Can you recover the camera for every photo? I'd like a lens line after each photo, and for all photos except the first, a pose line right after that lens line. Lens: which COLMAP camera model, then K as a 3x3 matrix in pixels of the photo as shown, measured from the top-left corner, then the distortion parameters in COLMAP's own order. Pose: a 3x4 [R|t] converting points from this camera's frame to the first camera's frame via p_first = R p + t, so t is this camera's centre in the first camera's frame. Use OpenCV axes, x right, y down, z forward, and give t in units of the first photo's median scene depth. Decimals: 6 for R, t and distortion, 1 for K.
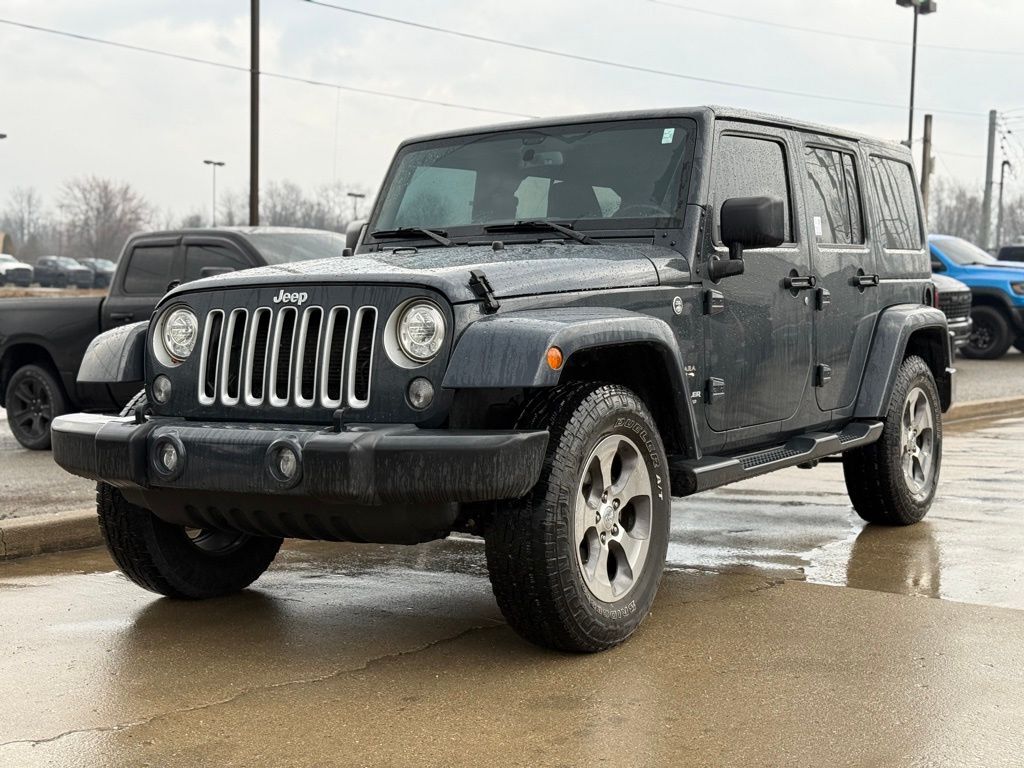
lens RADIAL K [[1401.8, 0, 514.9], [0, 1401.8, 382.3], [0, 0, 1]] dist [0.105252, -0.071590]
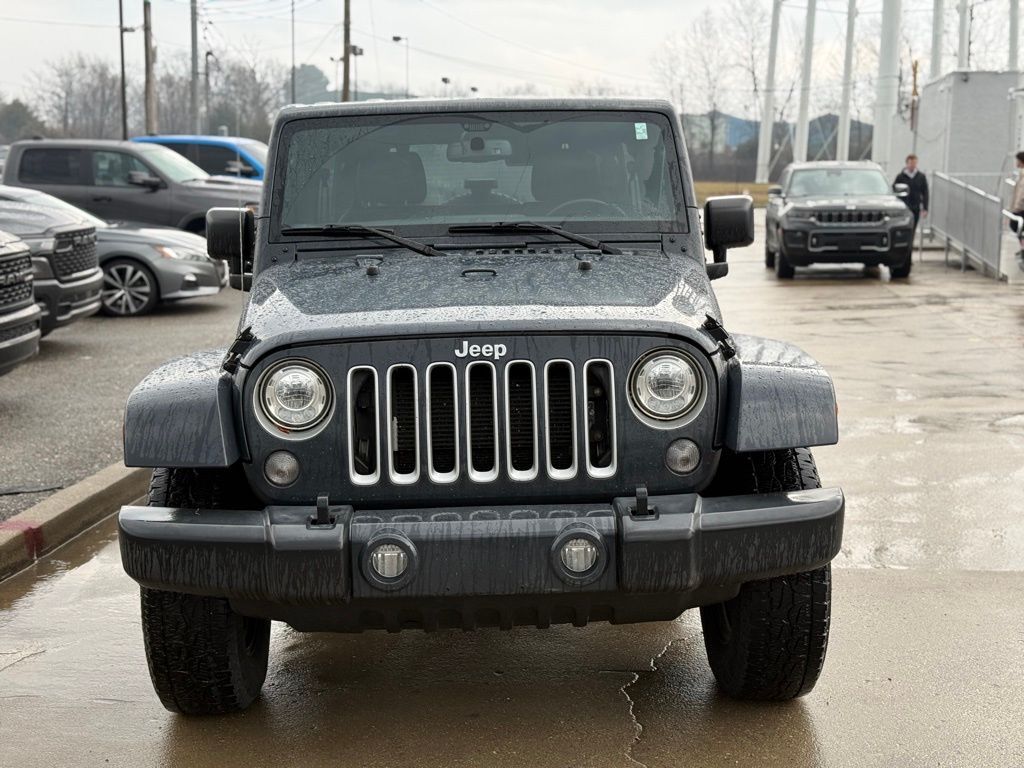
lens RADIAL K [[1401.8, 0, 514.9], [0, 1401.8, 382.3], [0, 0, 1]] dist [0.105252, -0.071590]
pose [[0.839187, -0.082621, 0.537531, -0.592526], [0.037763, 0.994860, 0.093959, -0.118963], [-0.542531, -0.058551, 0.837993, 0.285519]]
